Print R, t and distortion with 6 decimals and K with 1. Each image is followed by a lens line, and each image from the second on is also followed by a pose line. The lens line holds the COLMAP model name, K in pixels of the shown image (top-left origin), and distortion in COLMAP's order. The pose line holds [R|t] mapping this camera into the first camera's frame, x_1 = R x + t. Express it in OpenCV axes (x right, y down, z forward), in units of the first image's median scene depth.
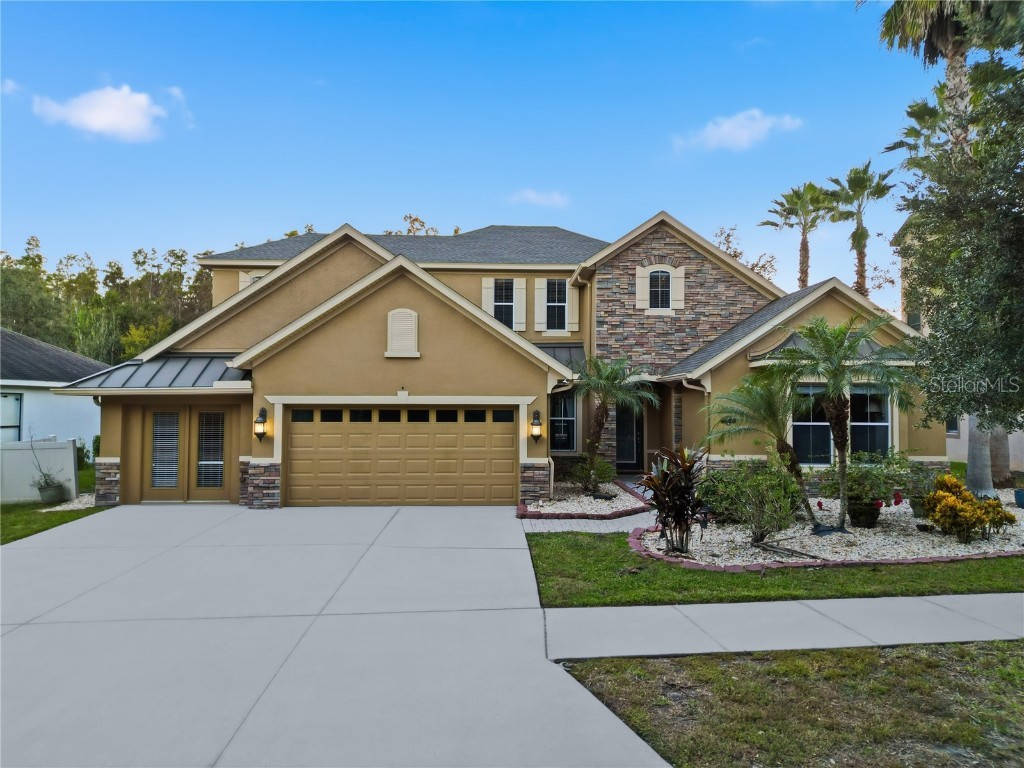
lens RADIAL K [[709.5, 0, 512.9], [0, 709.5, 383.5], [0, 0, 1]] dist [0.045013, -0.002946]
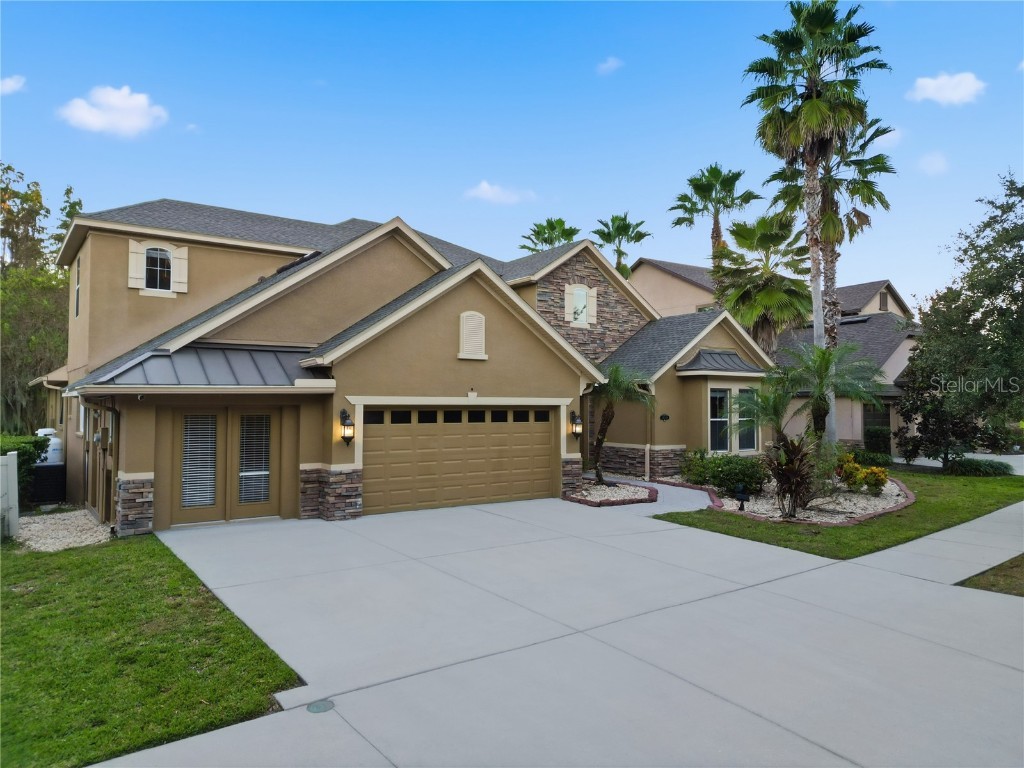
lens RADIAL K [[709.5, 0, 513.7], [0, 709.5, 387.3], [0, 0, 1]] dist [0.045013, -0.002946]
pose [[0.833644, 0.013091, 0.552147, -0.655093], [-0.017392, 0.999845, 0.002553, -0.000119], [-0.552029, -0.011731, 0.833743, 0.117972]]
